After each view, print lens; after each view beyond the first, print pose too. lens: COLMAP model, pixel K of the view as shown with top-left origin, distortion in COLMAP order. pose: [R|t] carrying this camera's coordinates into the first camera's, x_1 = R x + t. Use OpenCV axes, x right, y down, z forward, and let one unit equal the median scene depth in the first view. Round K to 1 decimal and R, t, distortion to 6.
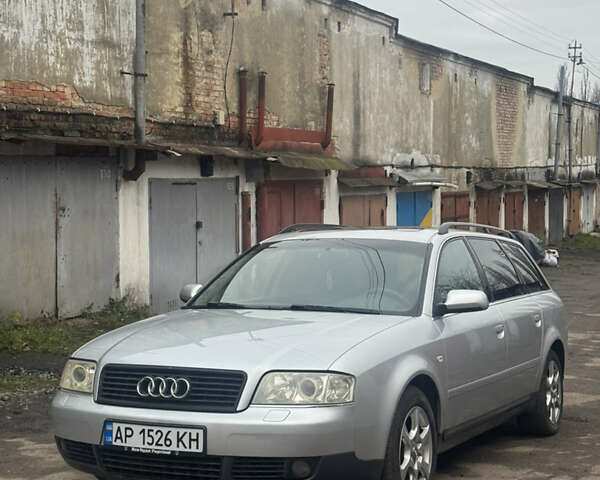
lens RADIAL K [[1113.8, 0, 300.0], [0, 1113.8, 240.0], [0, 0, 1]] dist [0.126307, 0.189556]
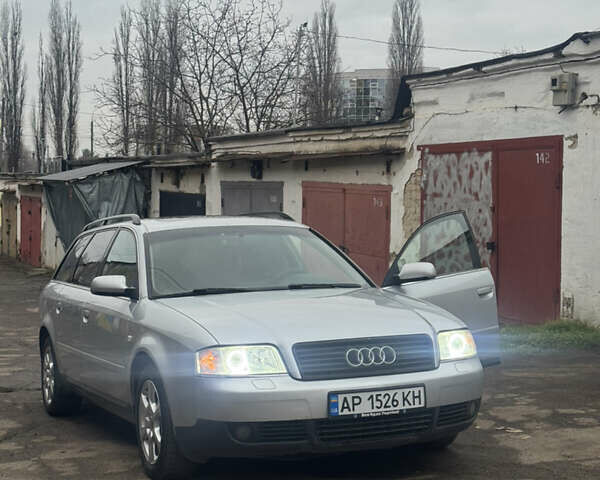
lens RADIAL K [[1113.8, 0, 300.0], [0, 1113.8, 240.0], [0, 0, 1]] dist [0.126307, 0.189556]
pose [[0.650529, -0.023054, 0.759131, -0.974334], [0.027117, 0.999607, 0.007119, 0.008705], [-0.758997, 0.015954, 0.650899, 0.336081]]
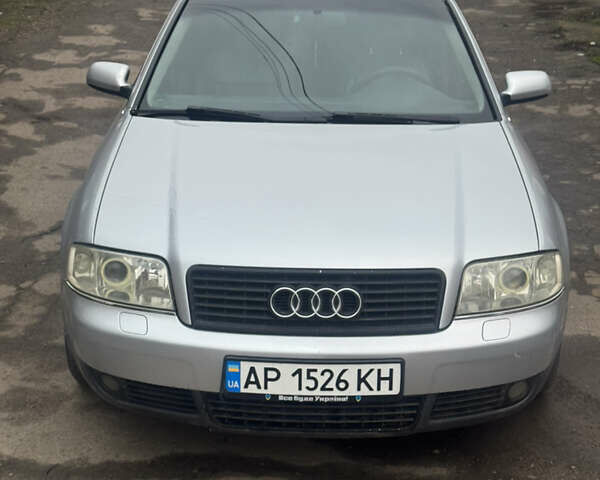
lens RADIAL K [[1113.8, 0, 300.0], [0, 1113.8, 240.0], [0, 0, 1]] dist [0.126307, 0.189556]
pose [[0.901534, -0.126857, 0.413696, -0.389399], [-0.016399, 0.945357, 0.325623, -0.113186], [-0.432398, -0.300344, 0.850191, 0.452030]]
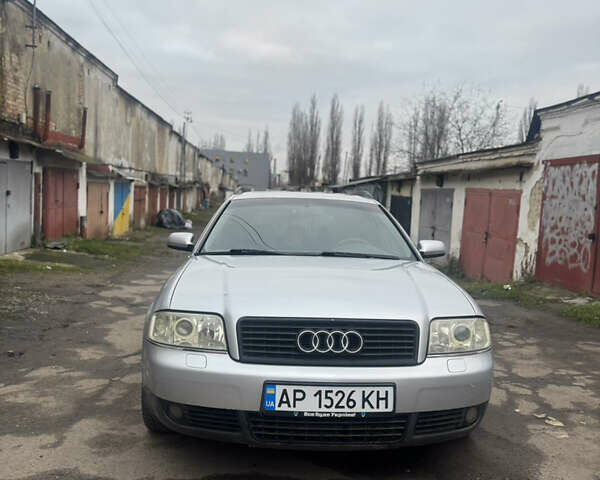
lens RADIAL K [[562.0, 0, 300.0], [0, 562.0, 240.0], [0, 0, 1]] dist [0.115479, -0.192104]
pose [[0.872994, 0.012394, 0.487574, -0.362961], [-0.031432, 0.999029, 0.030882, 0.034967], [-0.486718, -0.042285, 0.872535, 0.603236]]
